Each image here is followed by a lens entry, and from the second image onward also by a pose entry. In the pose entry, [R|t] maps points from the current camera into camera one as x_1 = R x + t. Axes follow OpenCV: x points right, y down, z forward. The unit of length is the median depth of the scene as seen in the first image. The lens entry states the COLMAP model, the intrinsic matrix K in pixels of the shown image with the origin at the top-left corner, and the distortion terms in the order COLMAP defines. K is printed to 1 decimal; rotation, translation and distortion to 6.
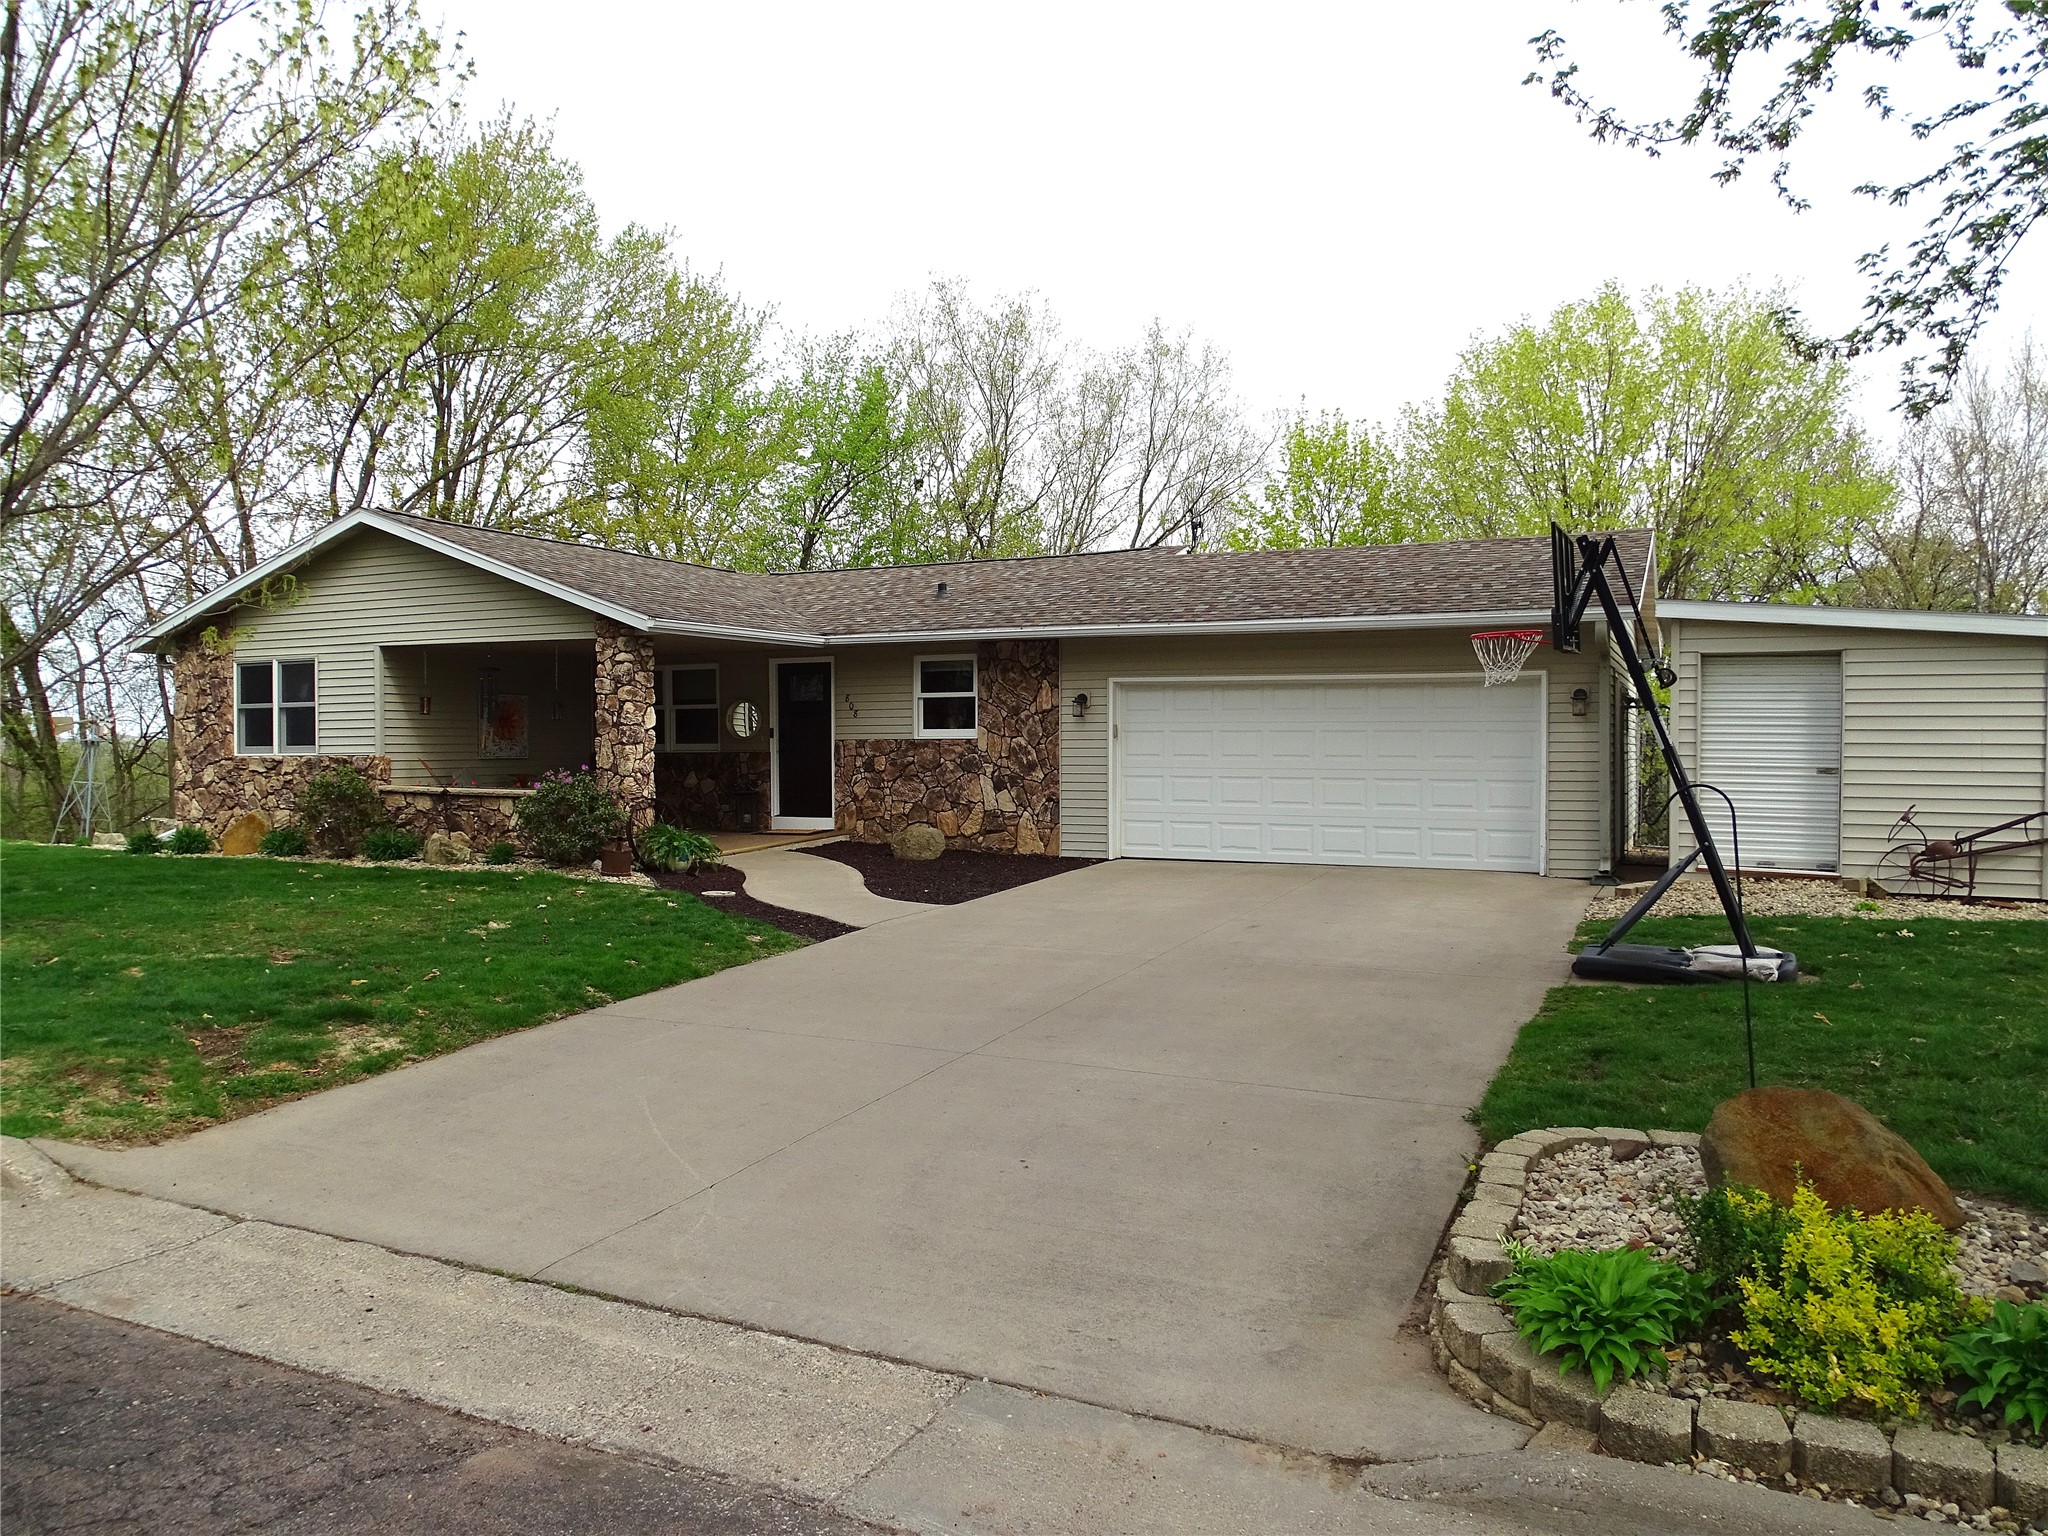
lens RADIAL K [[1462.1, 0, 1014.4], [0, 1462.1, 767.5], [0, 0, 1]] dist [-0.000308, 0.003817]
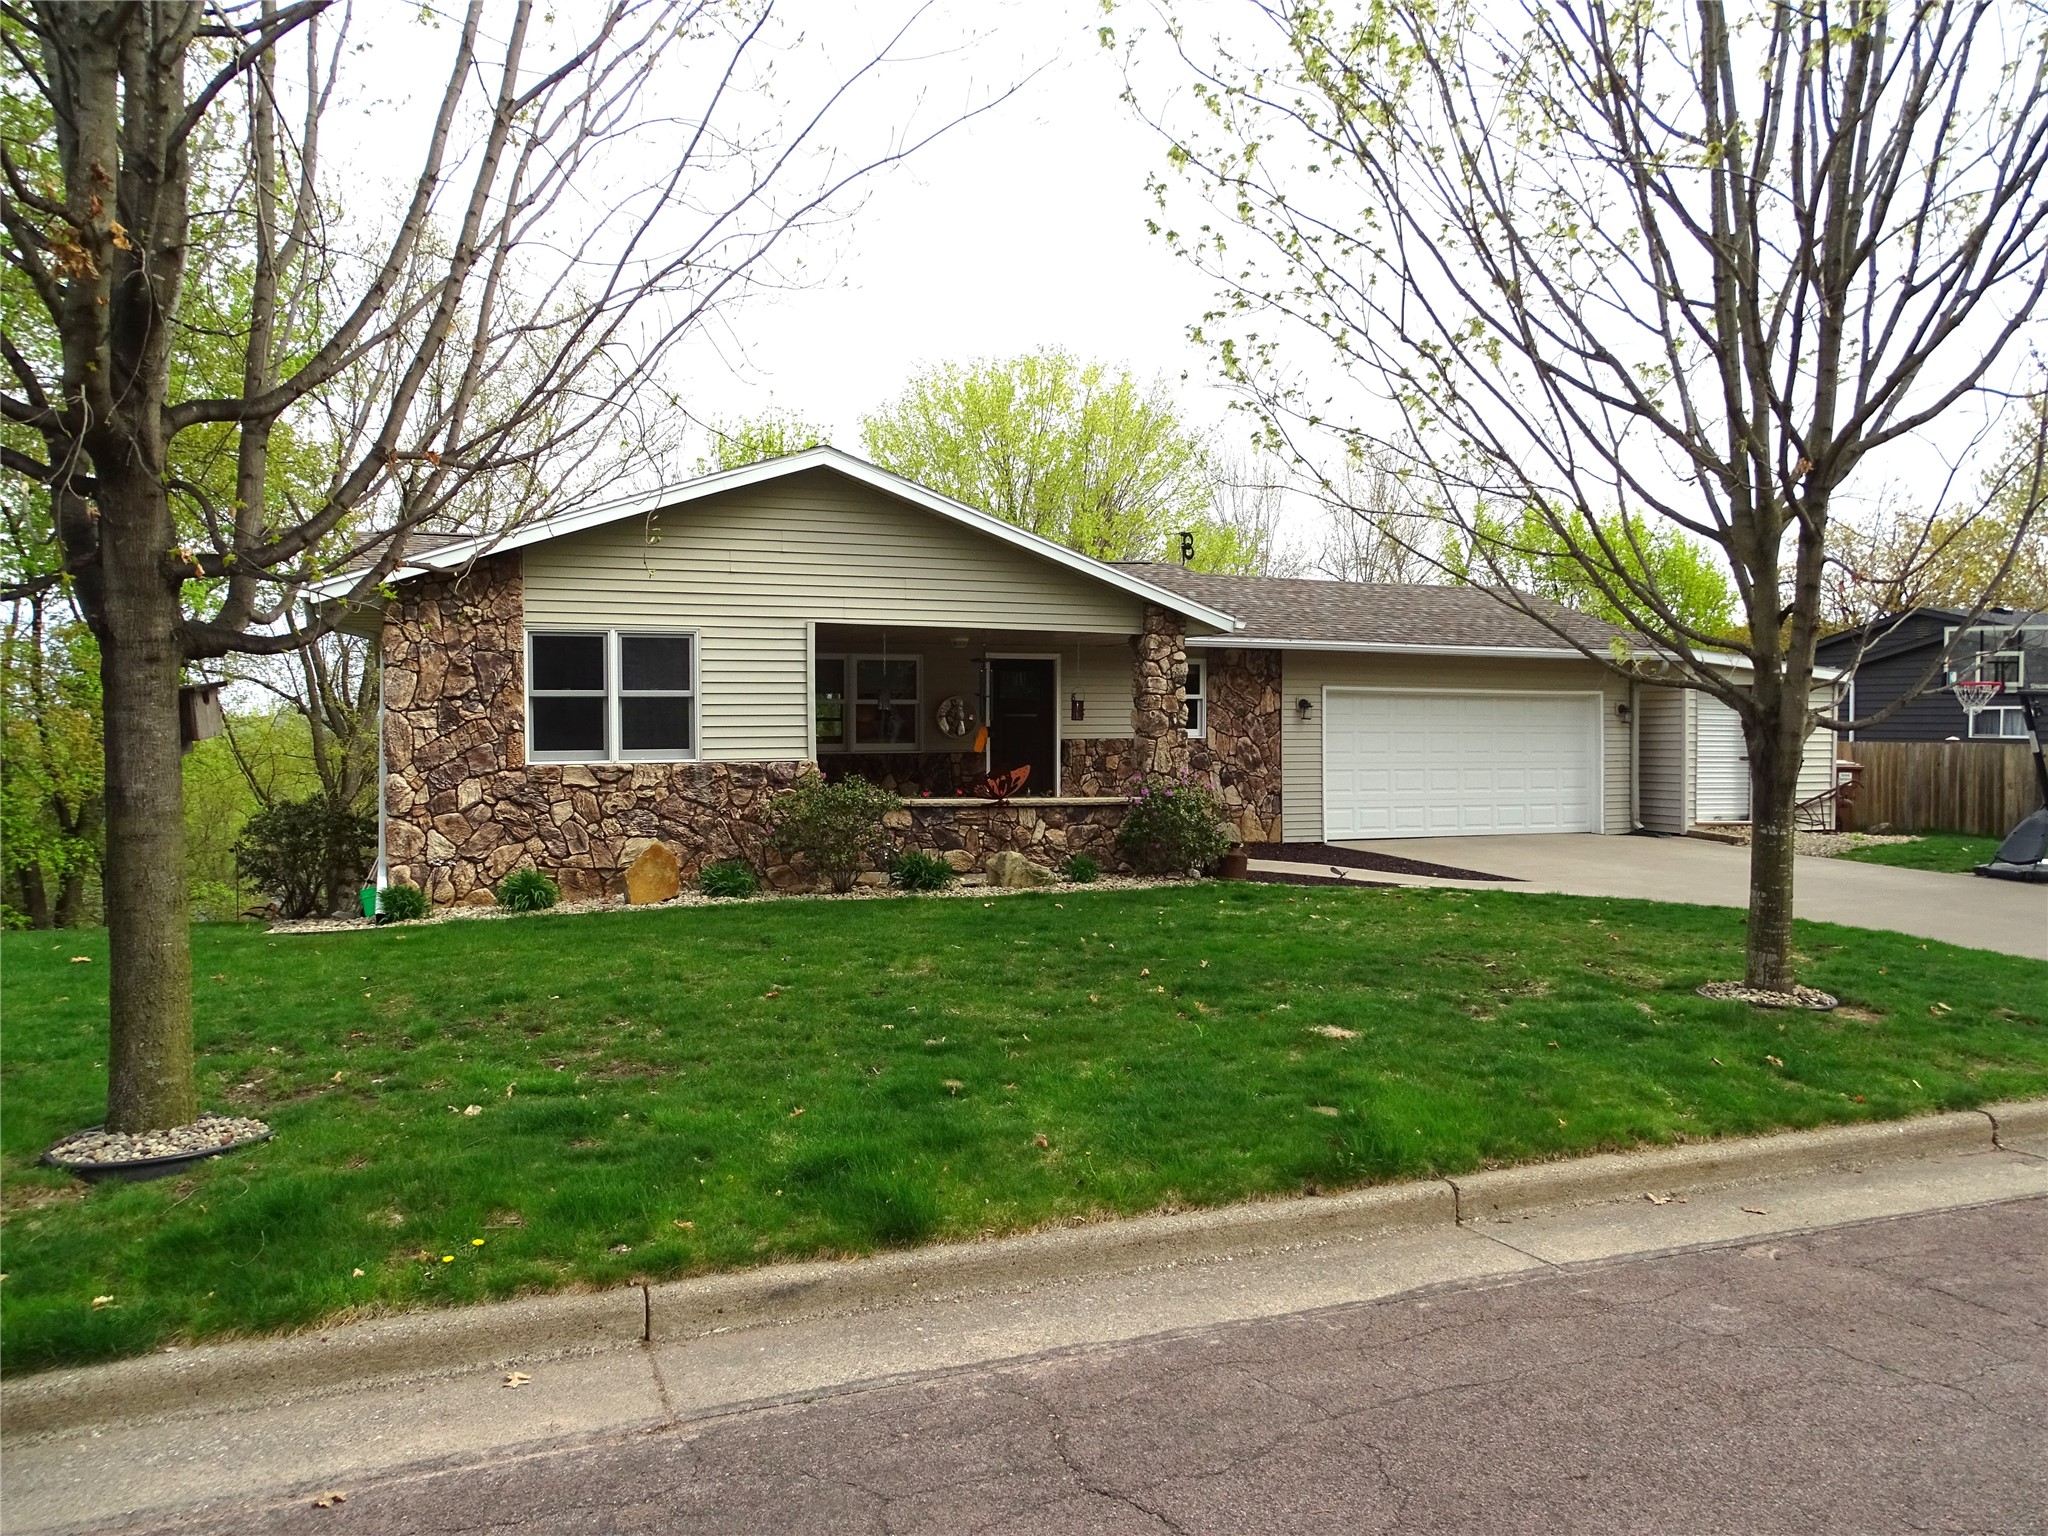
lens RADIAL K [[1488.4, 0, 1016.8], [0, 1488.4, 766.1], [0, 0, 1]] dist [-0.001291, 0.000145]
pose [[0.678755, -0.015619, 0.734199, -0.925784], [0.010302, 0.999878, 0.011747, -0.013607], [-0.734293, -0.000409, 0.678833, 0.361387]]
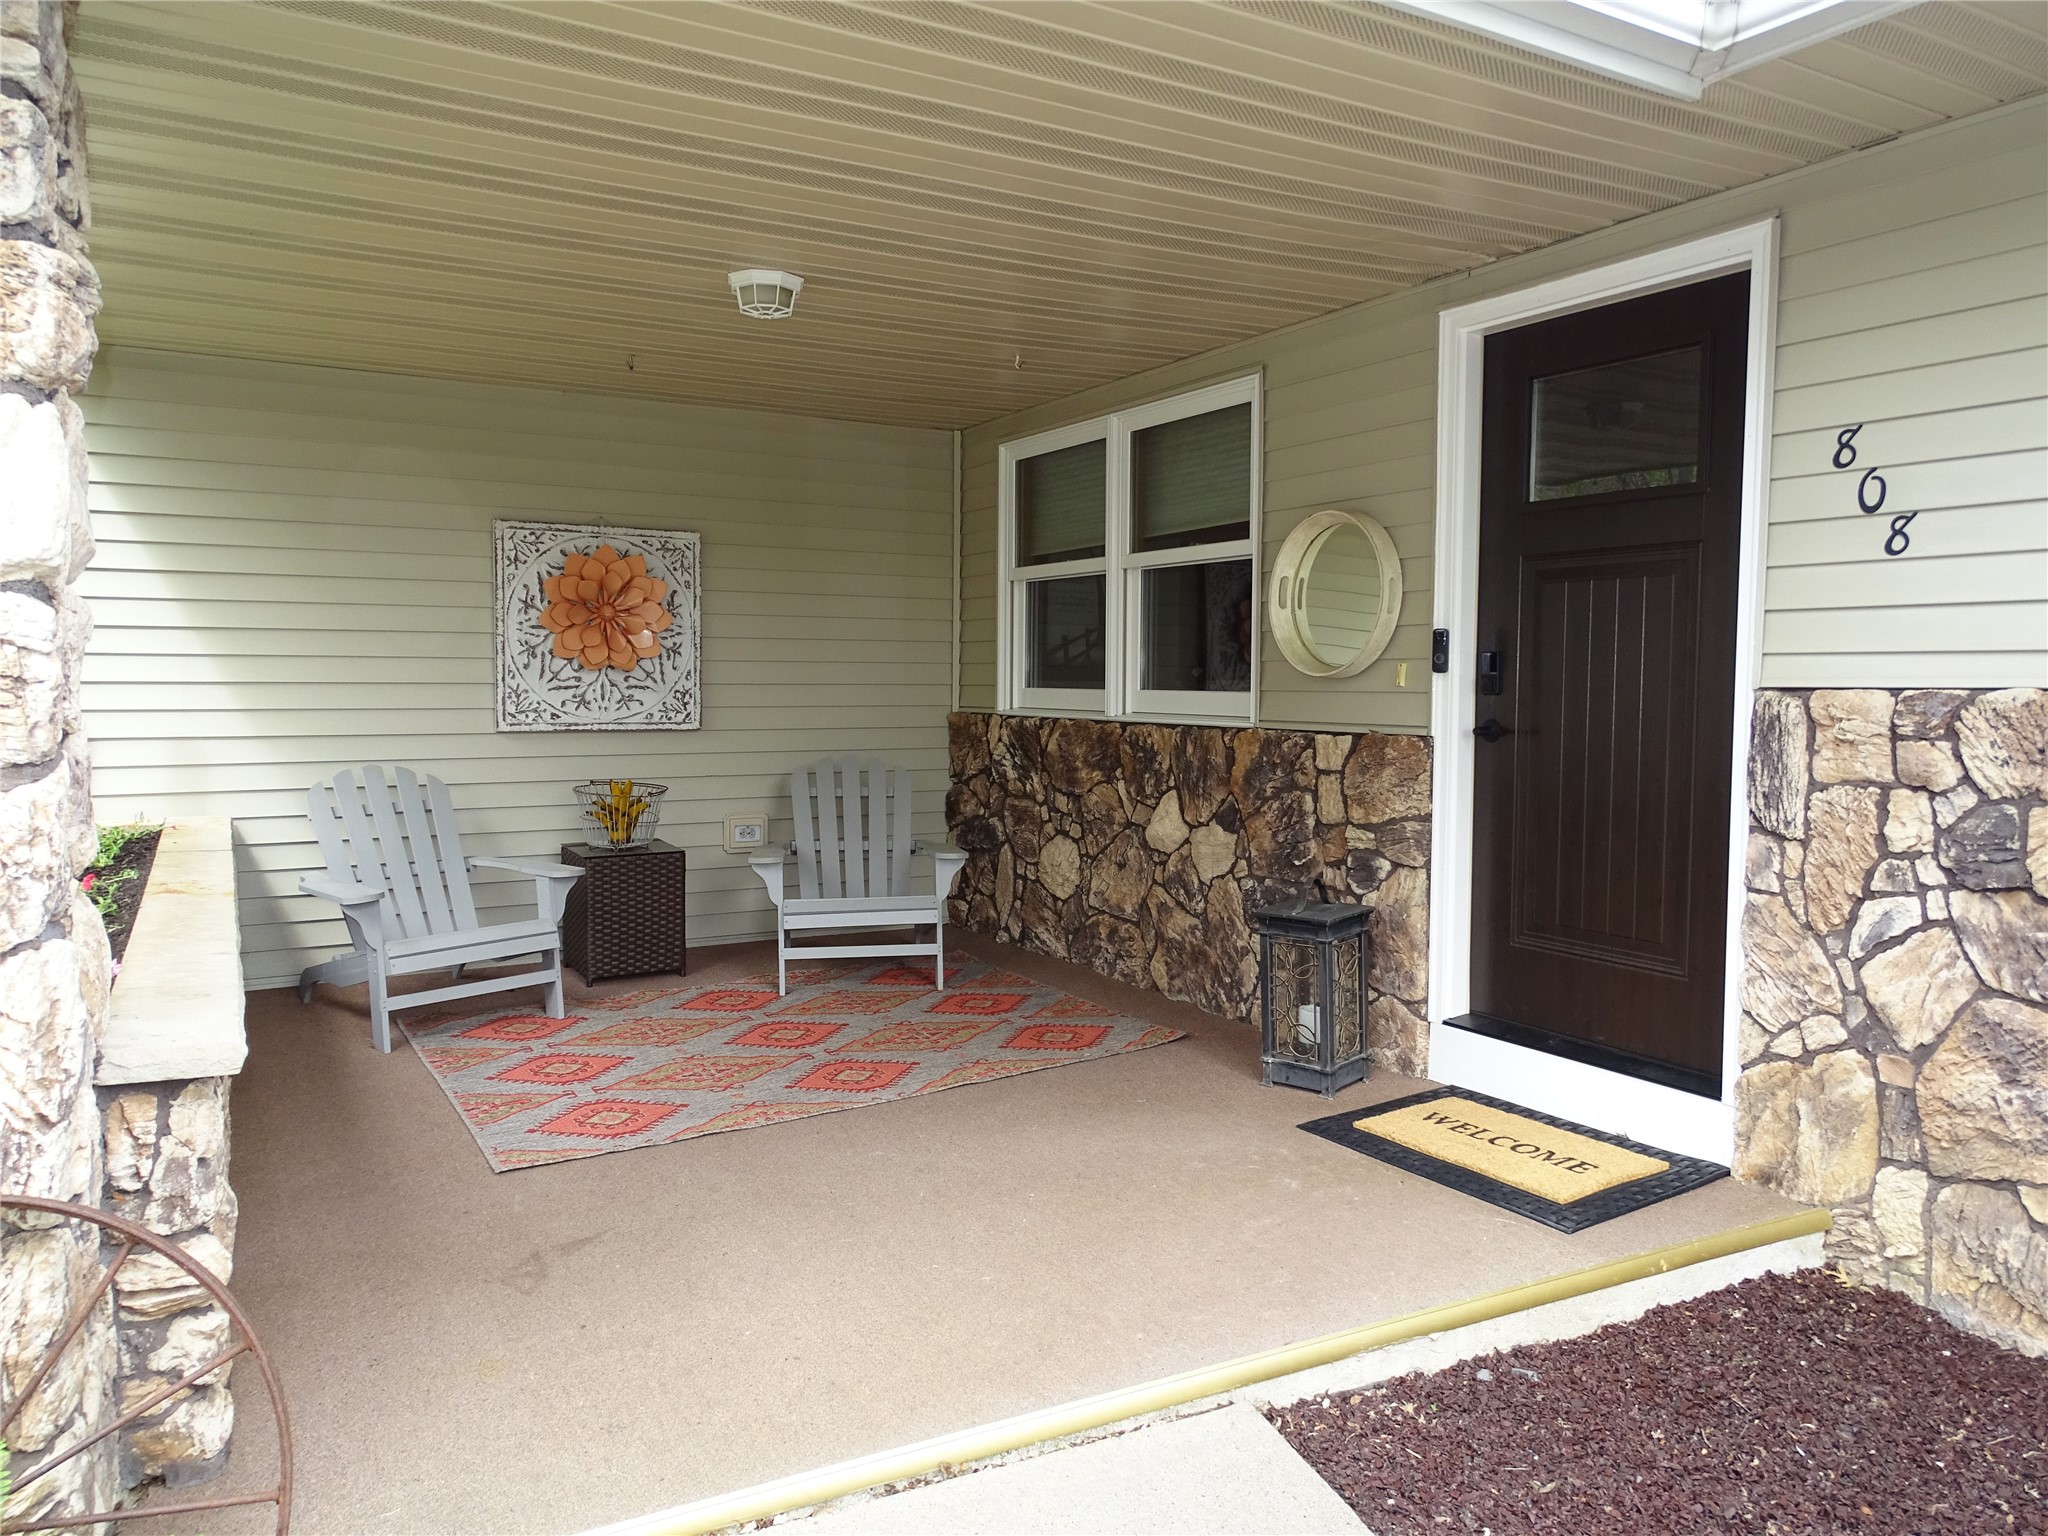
lens RADIAL K [[1462.1, 0, 1023.9], [0, 1462.1, 767.2], [0, 0, 1]] dist [-0.000308, 0.003817]
pose [[0.831477, 0.046454, -0.553614, -0.102745], [-0.020105, 0.998361, 0.053577, -0.017816], [0.555196, -0.033417, 0.831048, 0.841403]]
